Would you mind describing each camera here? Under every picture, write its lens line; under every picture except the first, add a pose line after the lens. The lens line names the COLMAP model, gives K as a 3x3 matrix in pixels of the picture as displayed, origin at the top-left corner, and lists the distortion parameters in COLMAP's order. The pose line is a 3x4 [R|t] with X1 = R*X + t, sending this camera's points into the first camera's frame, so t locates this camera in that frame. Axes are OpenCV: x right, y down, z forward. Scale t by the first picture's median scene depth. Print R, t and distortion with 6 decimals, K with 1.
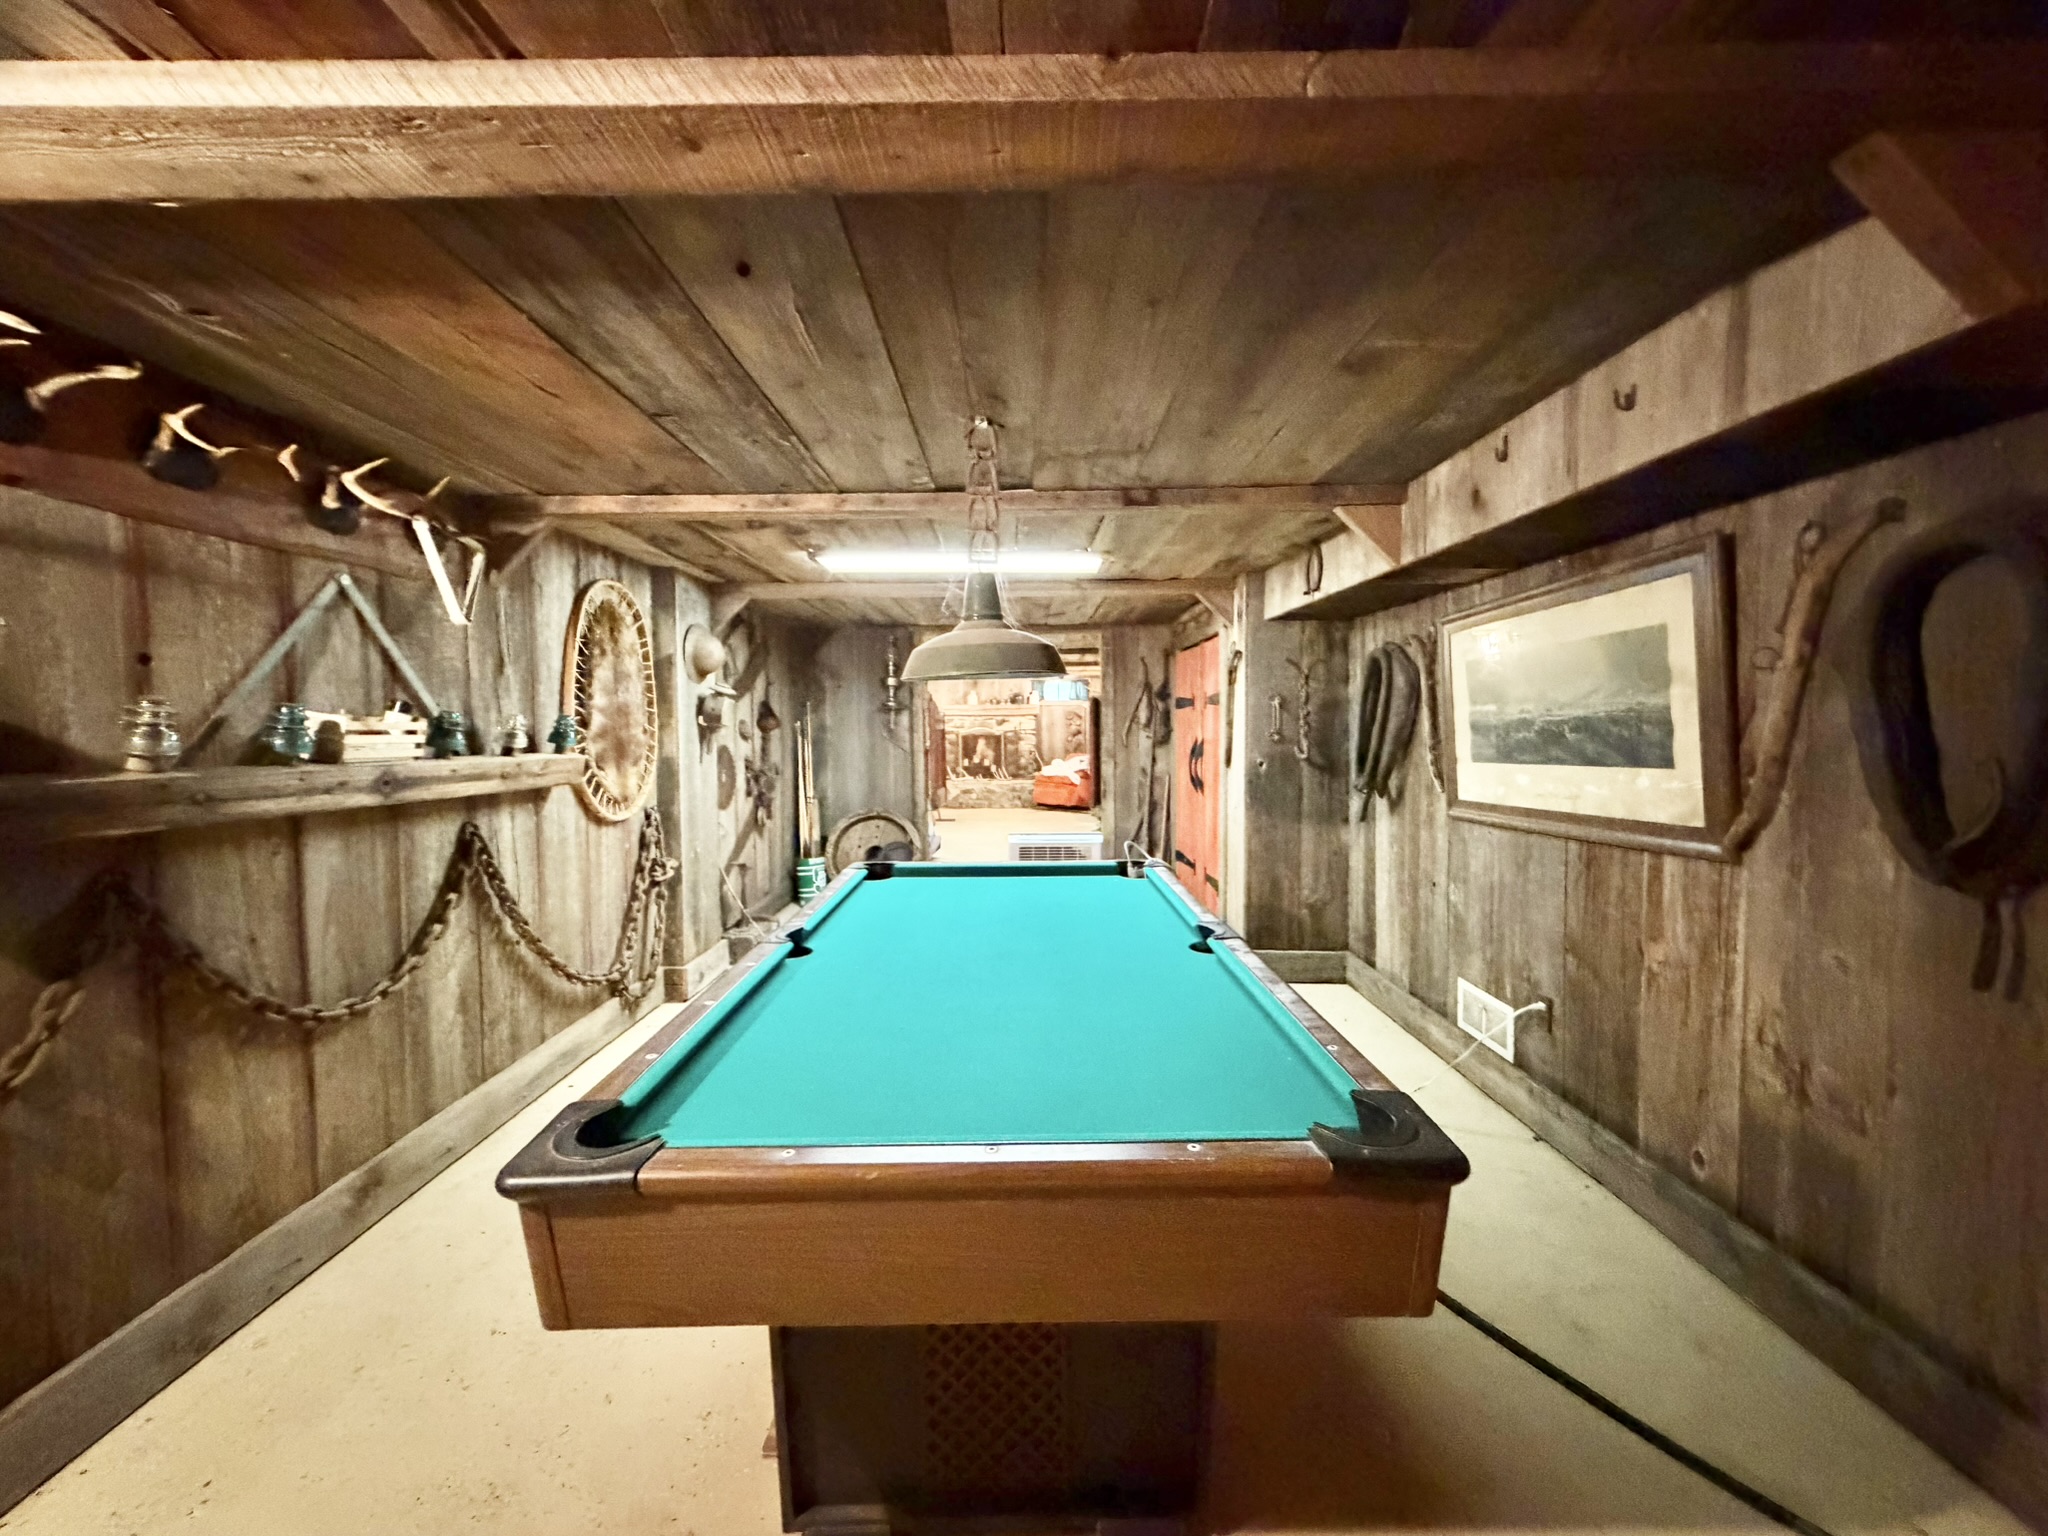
lens RADIAL K [[816.0, 0, 1021.8], [0, 816.0, 764.8], [0, 0, 1]] dist [-0.000151, 0.000058]
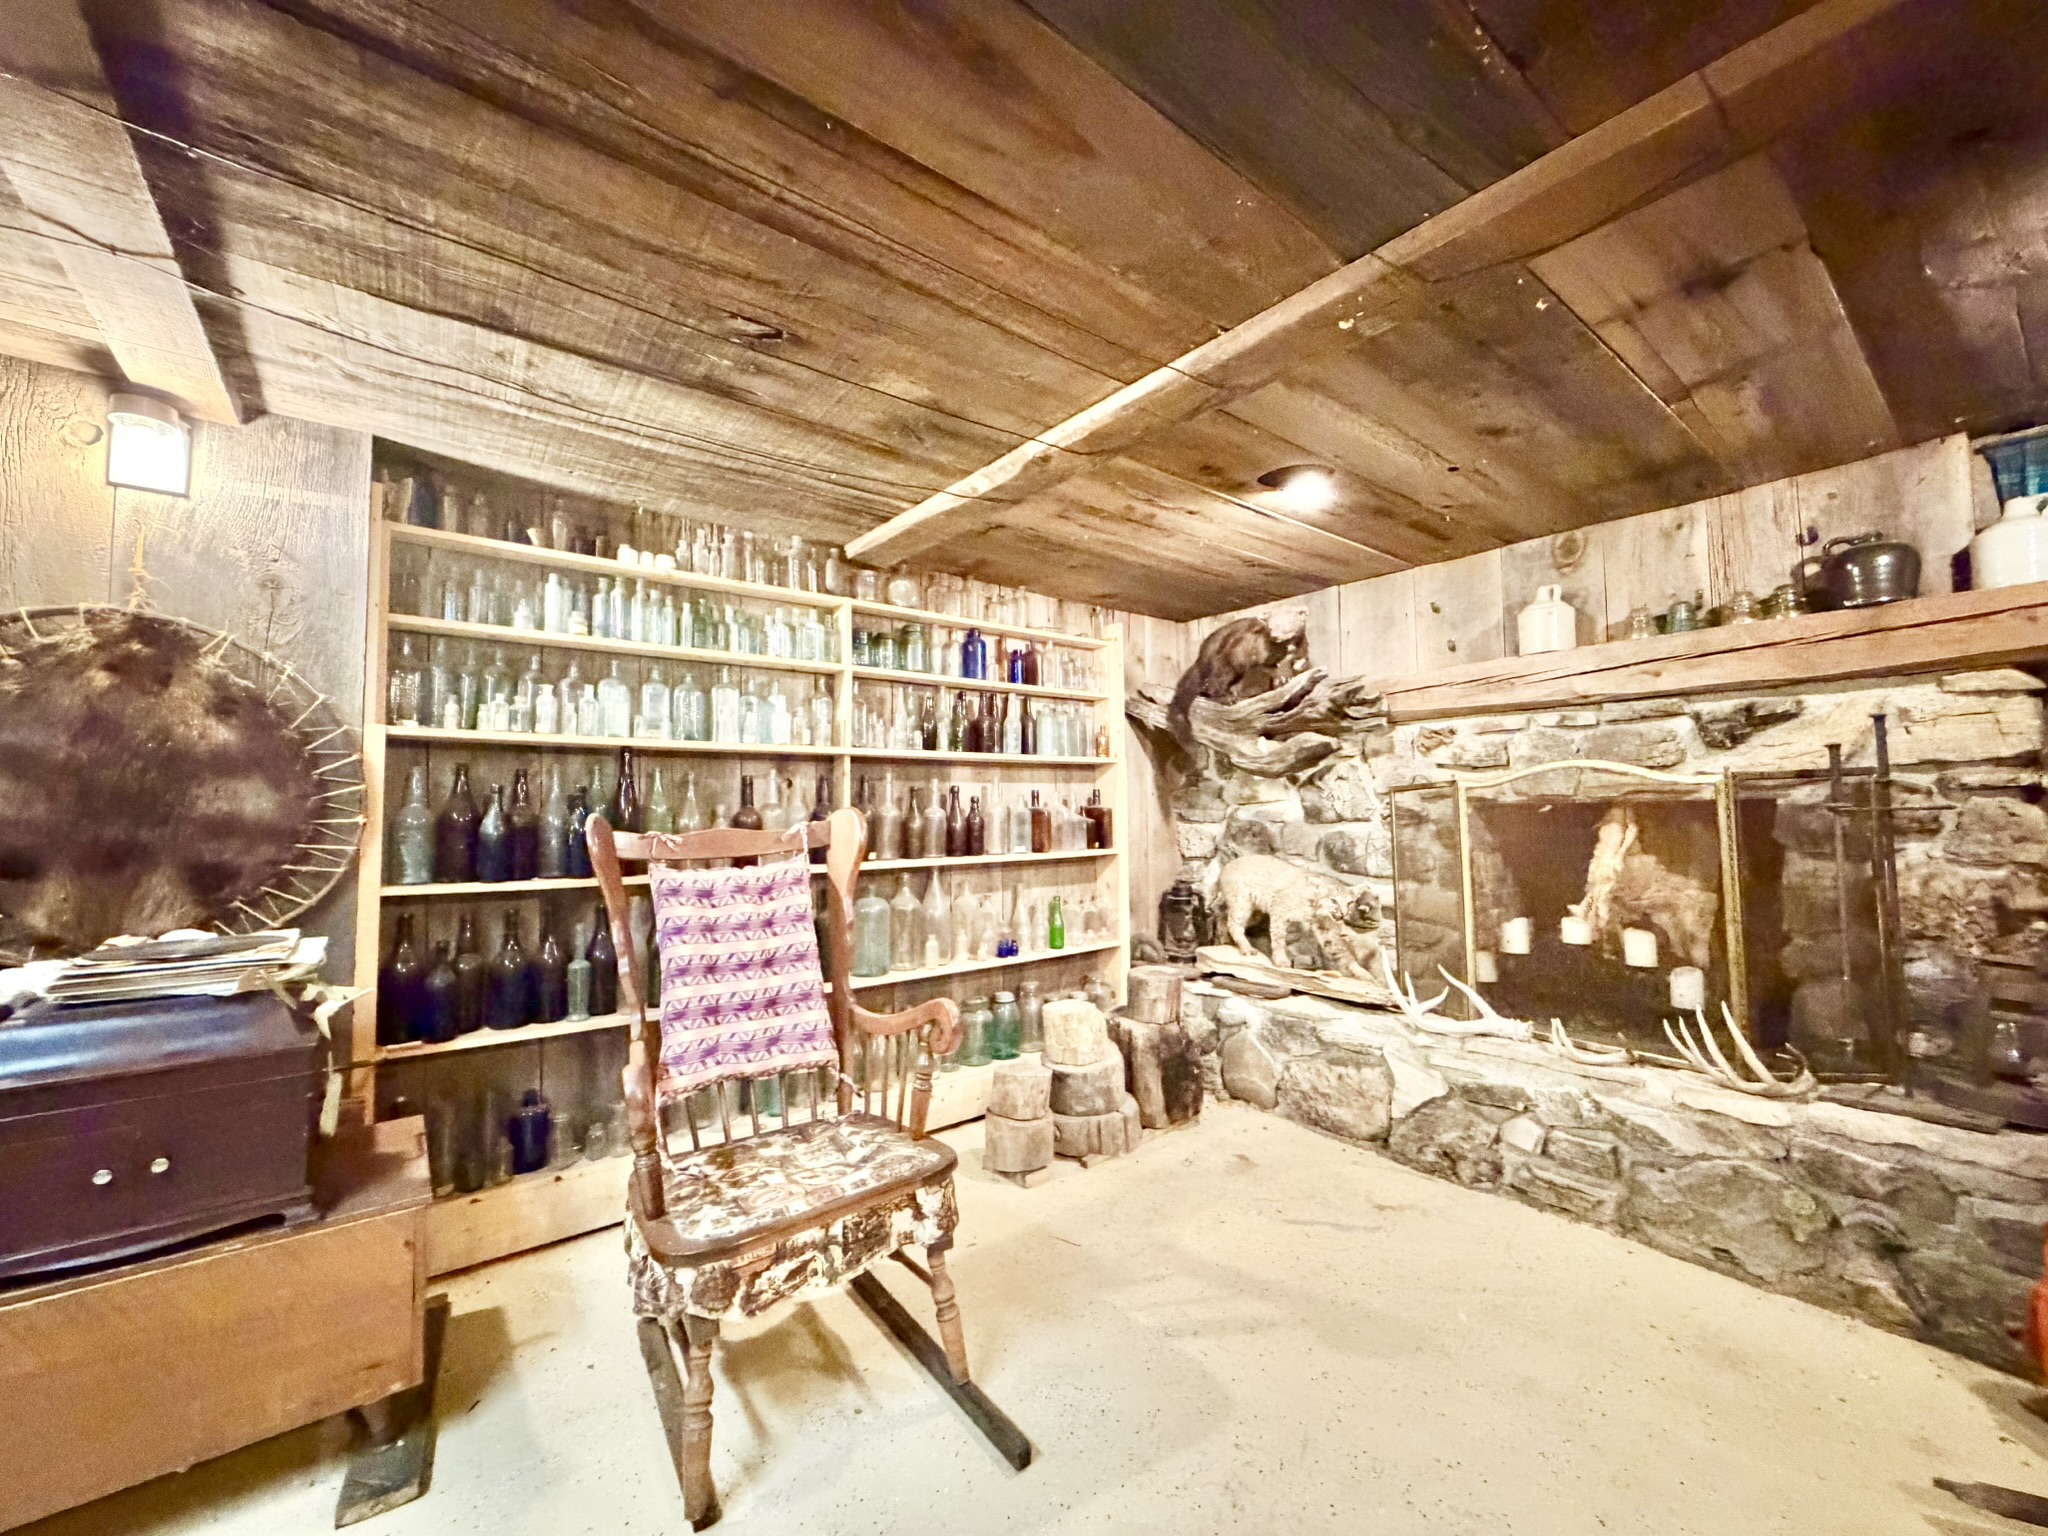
lens RADIAL K [[816.0, 0, 1026.4], [0, 816.0, 768.7], [0, 0, 1]] dist [-0.000151, 0.000058]
pose [[0.605021, -0.039459, -0.795231, 0.021580], [-0.035653, 0.996427, -0.076568, -0.024724], [0.795411, 0.074678, 0.601452, 0.776721]]
